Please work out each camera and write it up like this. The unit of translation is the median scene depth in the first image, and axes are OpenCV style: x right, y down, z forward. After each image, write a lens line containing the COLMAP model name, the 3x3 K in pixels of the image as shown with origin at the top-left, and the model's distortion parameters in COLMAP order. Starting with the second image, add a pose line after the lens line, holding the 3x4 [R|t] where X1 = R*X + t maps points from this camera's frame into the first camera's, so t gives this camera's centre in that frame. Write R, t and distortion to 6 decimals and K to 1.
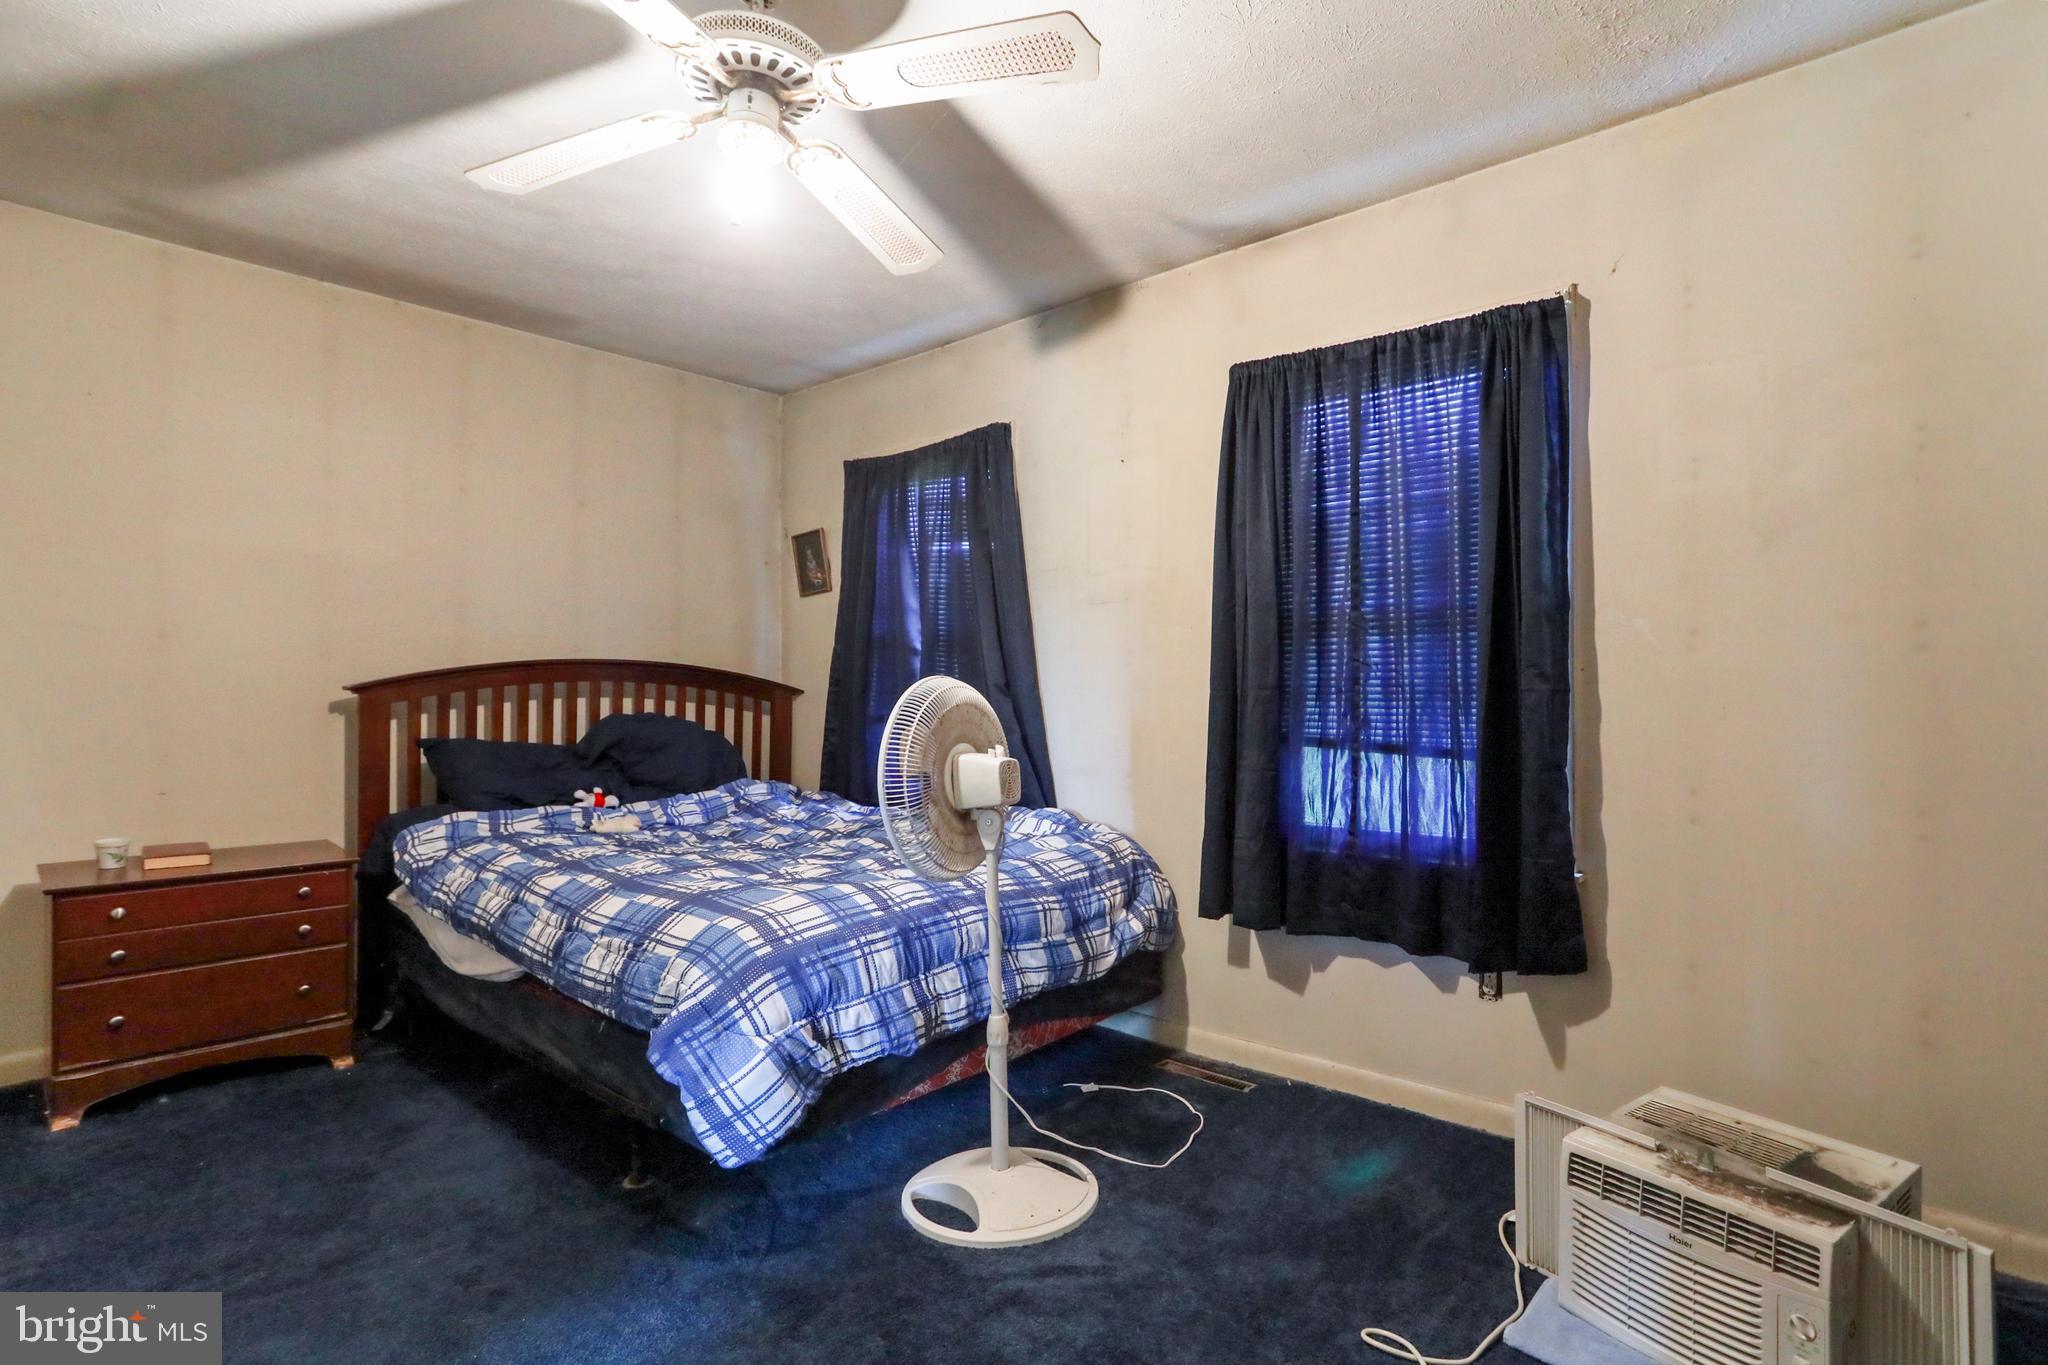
lens RADIAL K [[1024.1, 0, 1019.1], [0, 1024.1, 689.7], [0, 0, 1]] dist [-0.048611, 0.032201]
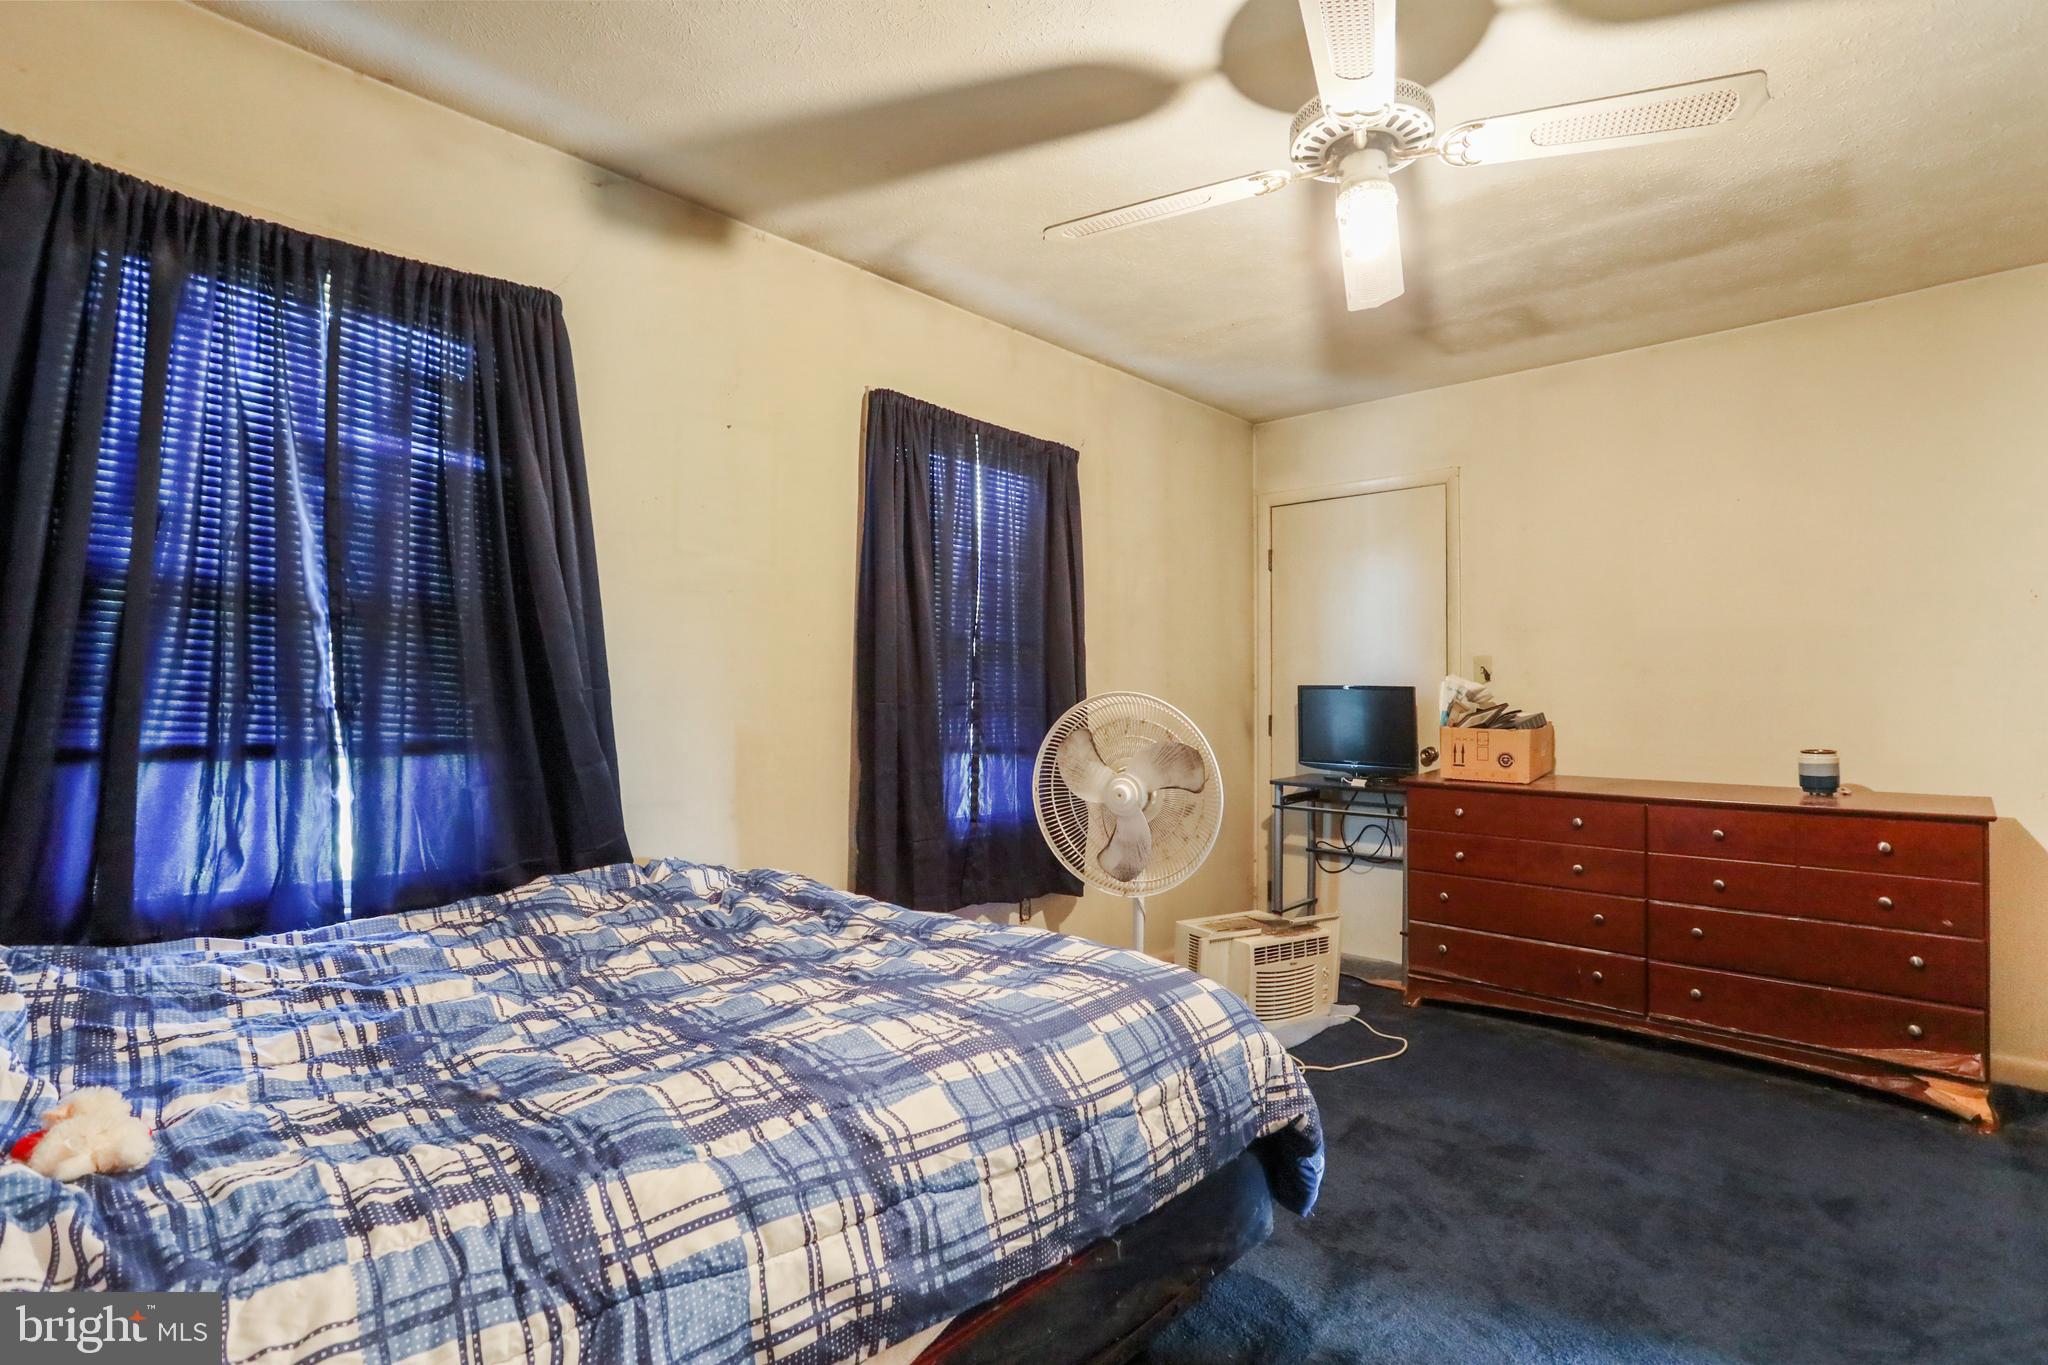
lens RADIAL K [[1024.1, 0, 1019.1], [0, 1024.1, 689.7], [0, 0, 1]] dist [-0.048611, 0.032201]
pose [[0.020355, 0.012210, 0.999718, -0.834252], [-0.024993, 0.999619, -0.011700, -0.003544], [-0.999480, -0.024748, 0.020652, 0.845556]]
